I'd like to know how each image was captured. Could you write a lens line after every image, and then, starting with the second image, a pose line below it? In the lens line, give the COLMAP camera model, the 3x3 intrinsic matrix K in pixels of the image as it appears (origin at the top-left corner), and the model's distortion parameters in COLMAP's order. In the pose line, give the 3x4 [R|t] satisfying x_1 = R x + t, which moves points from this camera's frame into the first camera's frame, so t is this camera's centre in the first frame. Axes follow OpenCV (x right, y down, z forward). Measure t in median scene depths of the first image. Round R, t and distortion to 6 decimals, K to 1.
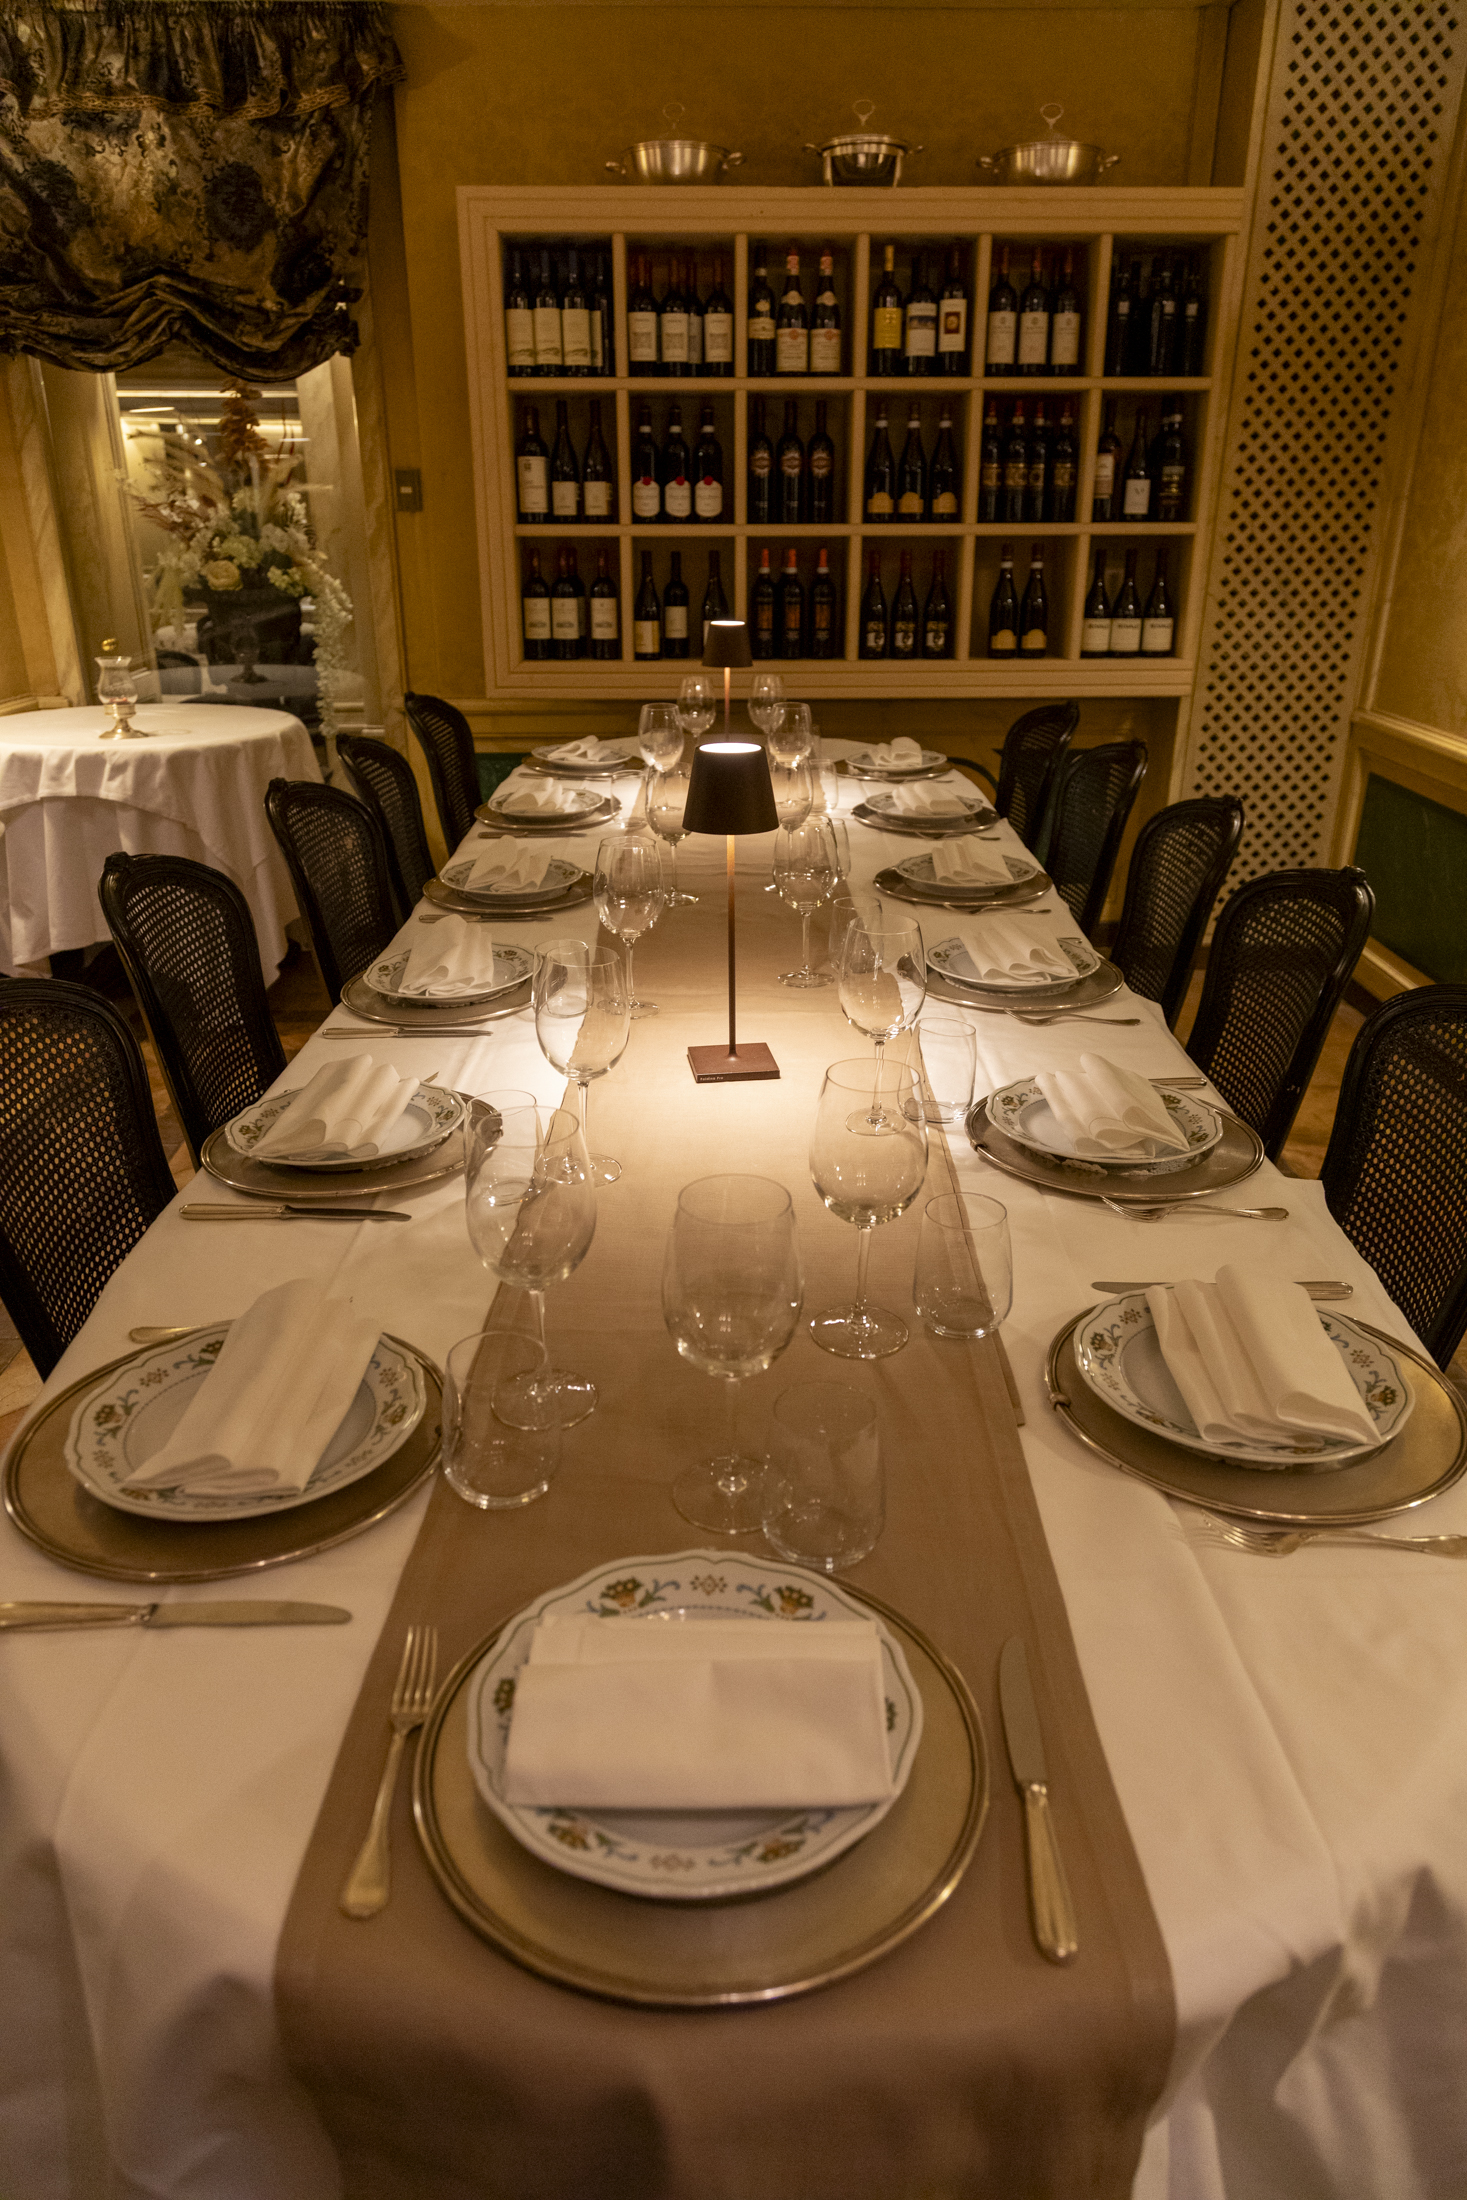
lens RADIAL K [[1448.8, 0, 743.5], [0, 1448.8, 1104.3], [0, 0, 1]] dist [-0.001336, 0.001860]
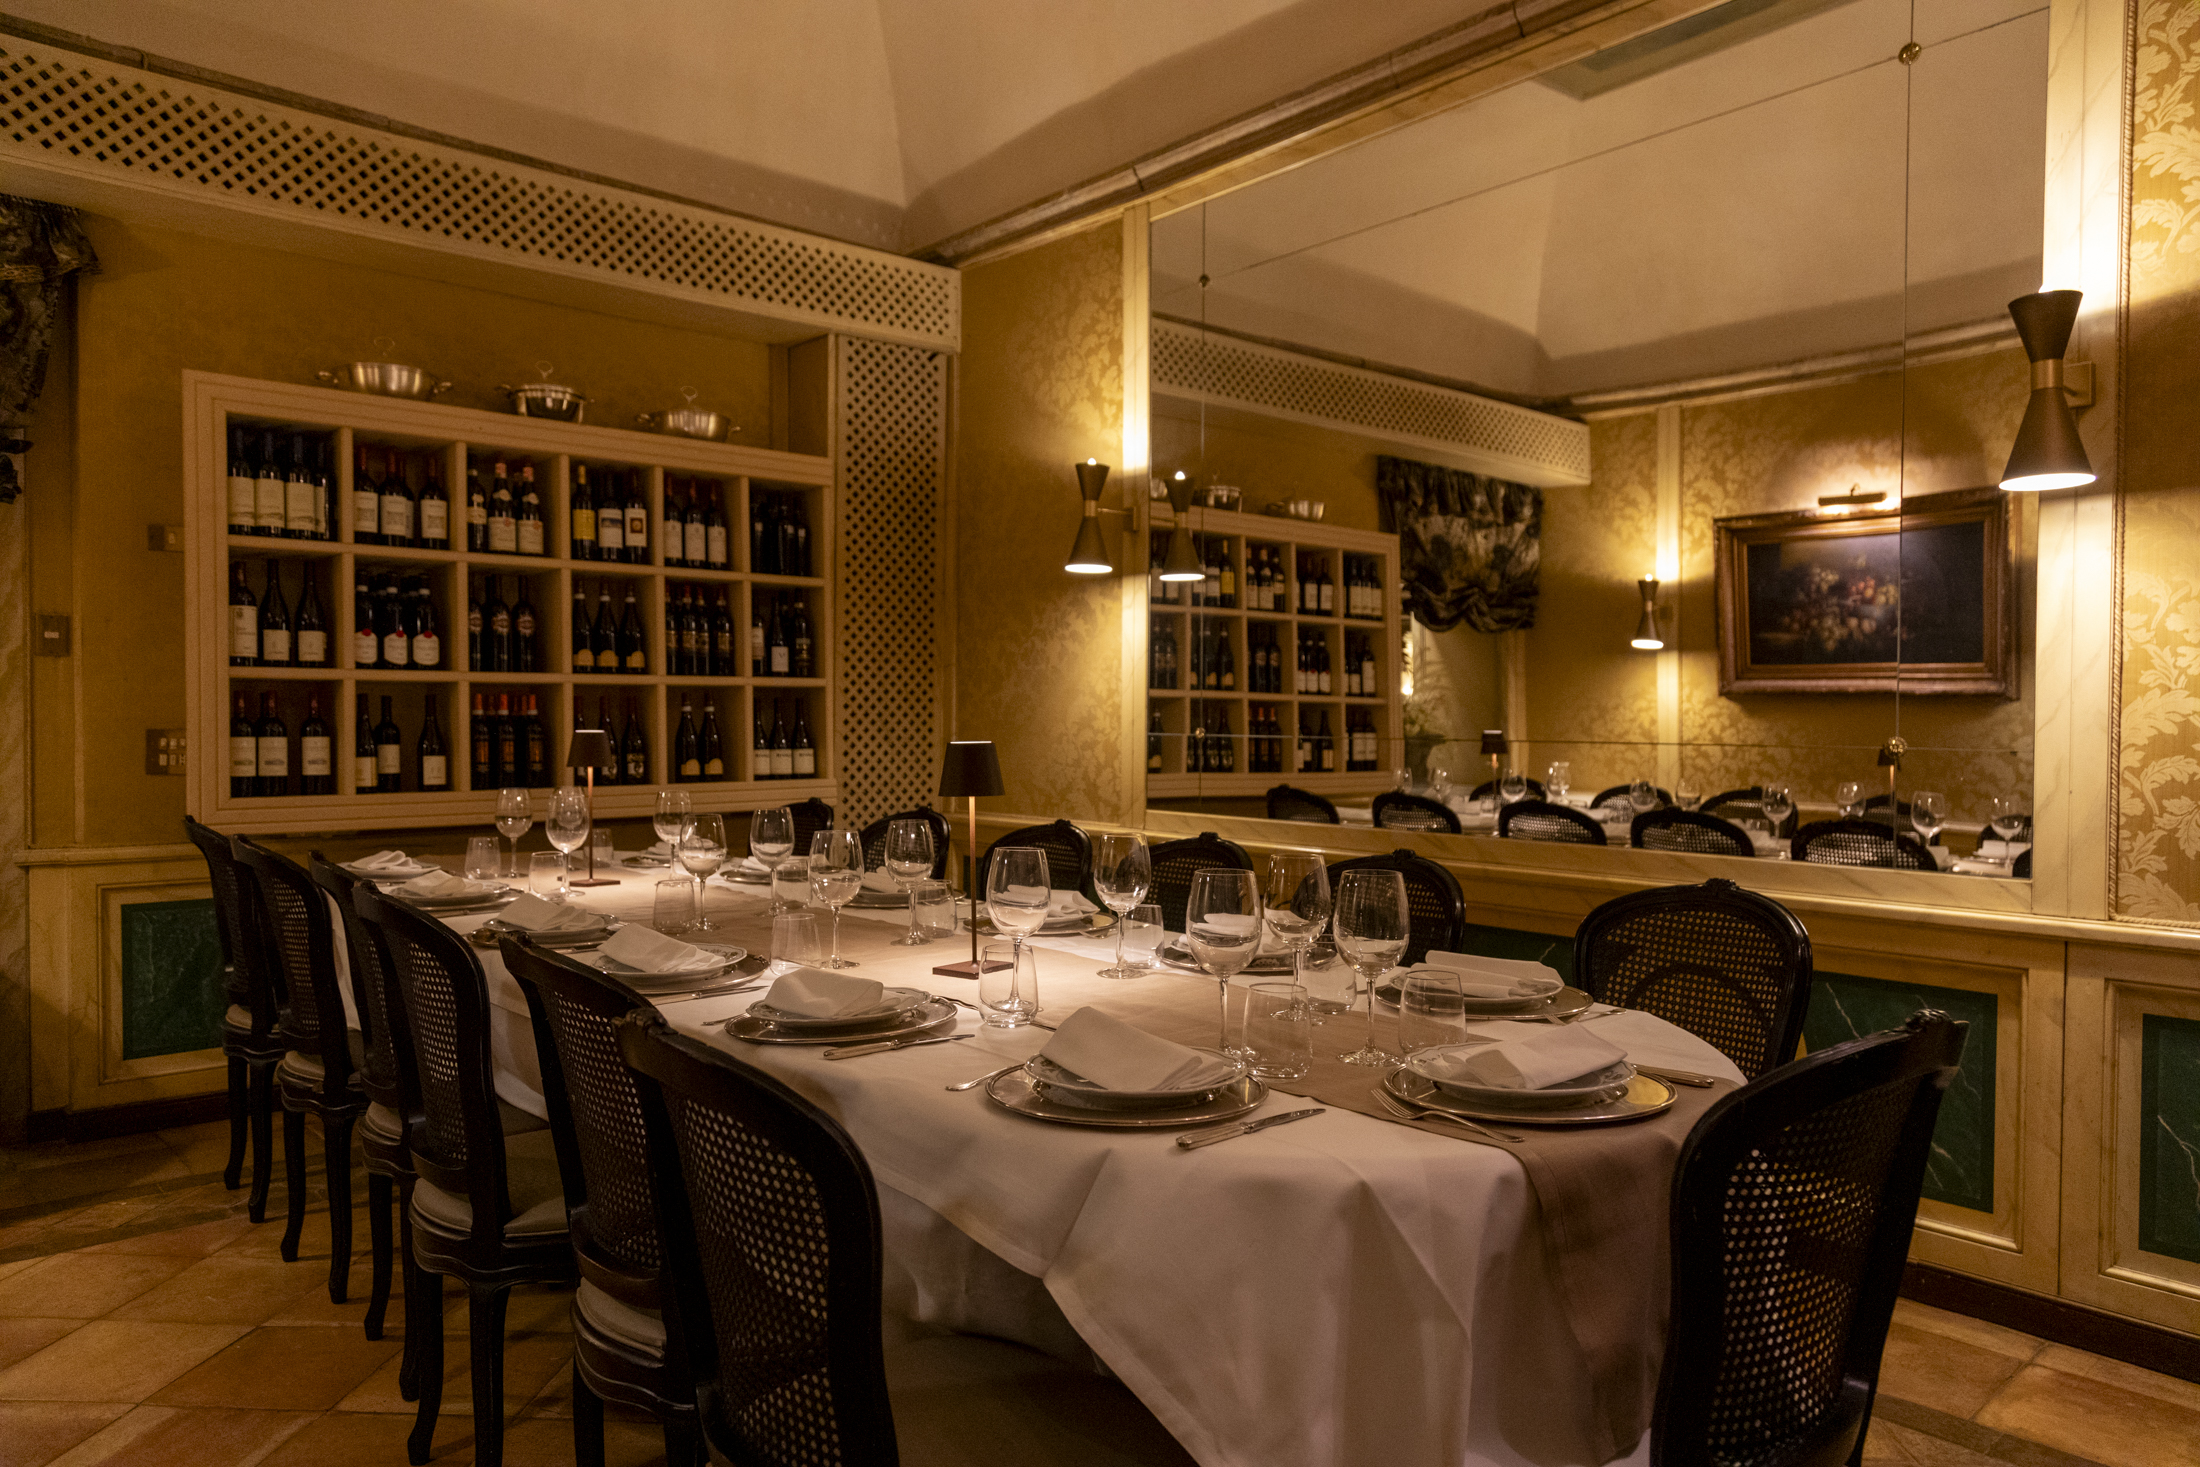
lens RADIAL K [[1433.5, 0, 1102.6], [0, 1433.5, 749.2], [0, 0, 1]] dist [-0.001906, 0.002590]
pose [[0.757615, -0.012784, 0.652576, -0.351537], [0.252808, 0.927513, -0.275331, 0.078412], [-0.601753, 0.373572, 0.705930, -0.039676]]
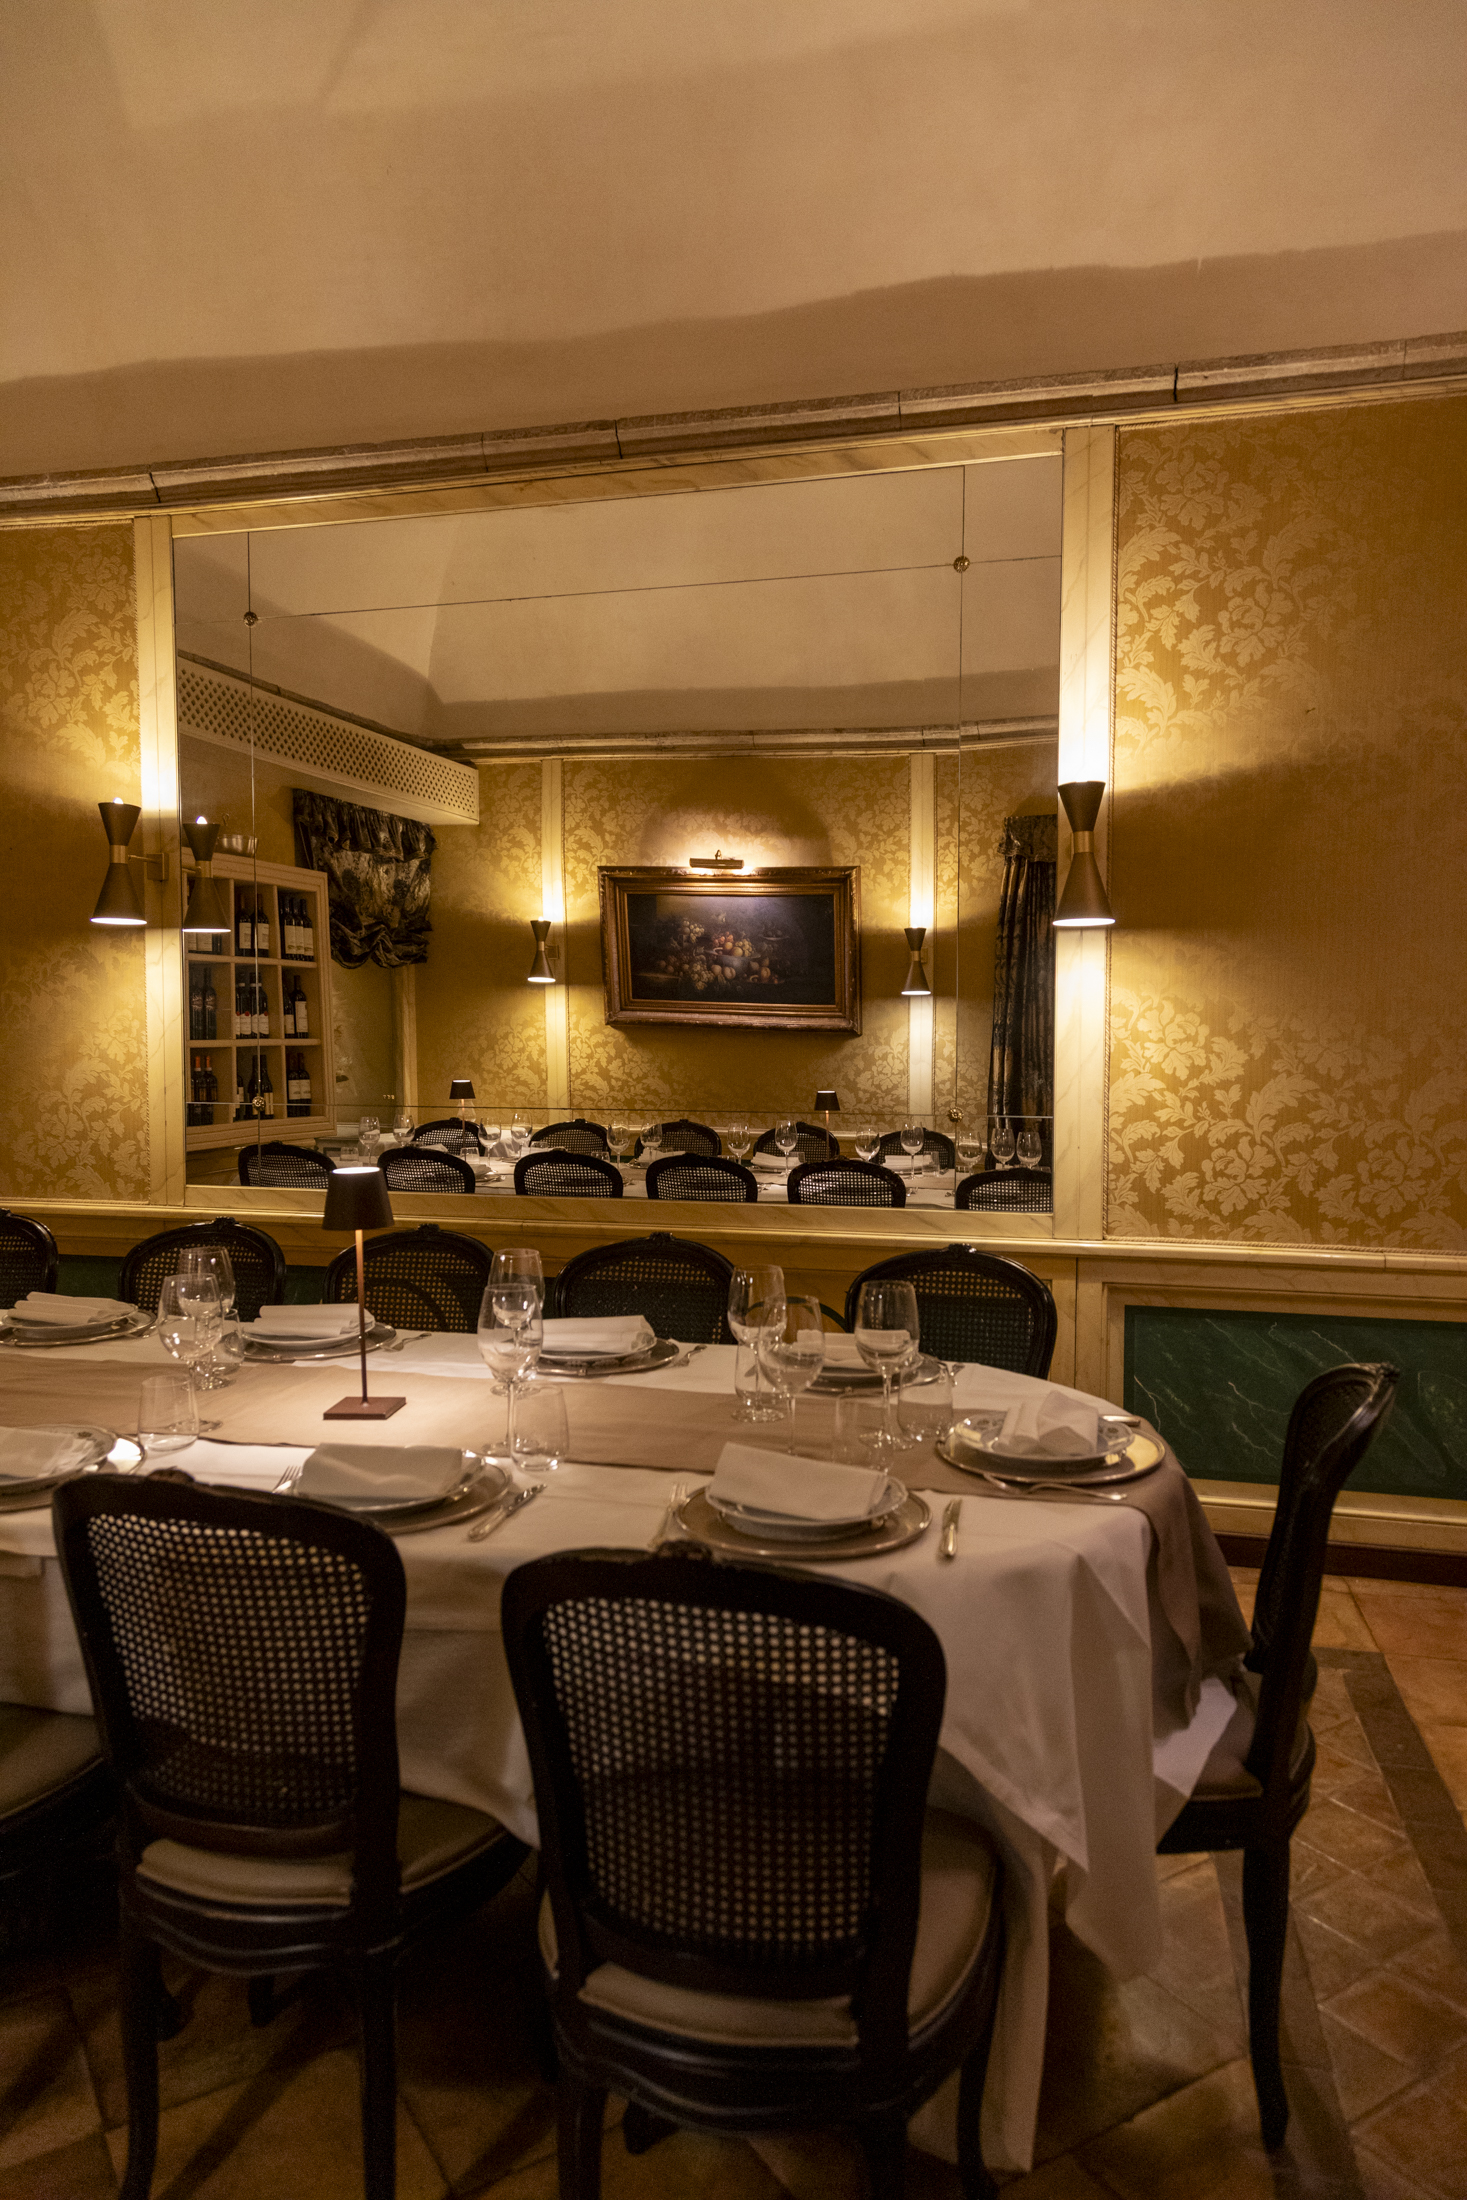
lens RADIAL K [[1448.8, 0, 743.5], [0, 1448.8, 1104.3], [0, 0, 1]] dist [-0.001336, 0.001860]
pose [[0.246442, -0.056427, 0.967514, -0.512545], [0.381638, 0.923294, -0.043362, -0.041766], [-0.890853, 0.379926, 0.249073, 0.121583]]
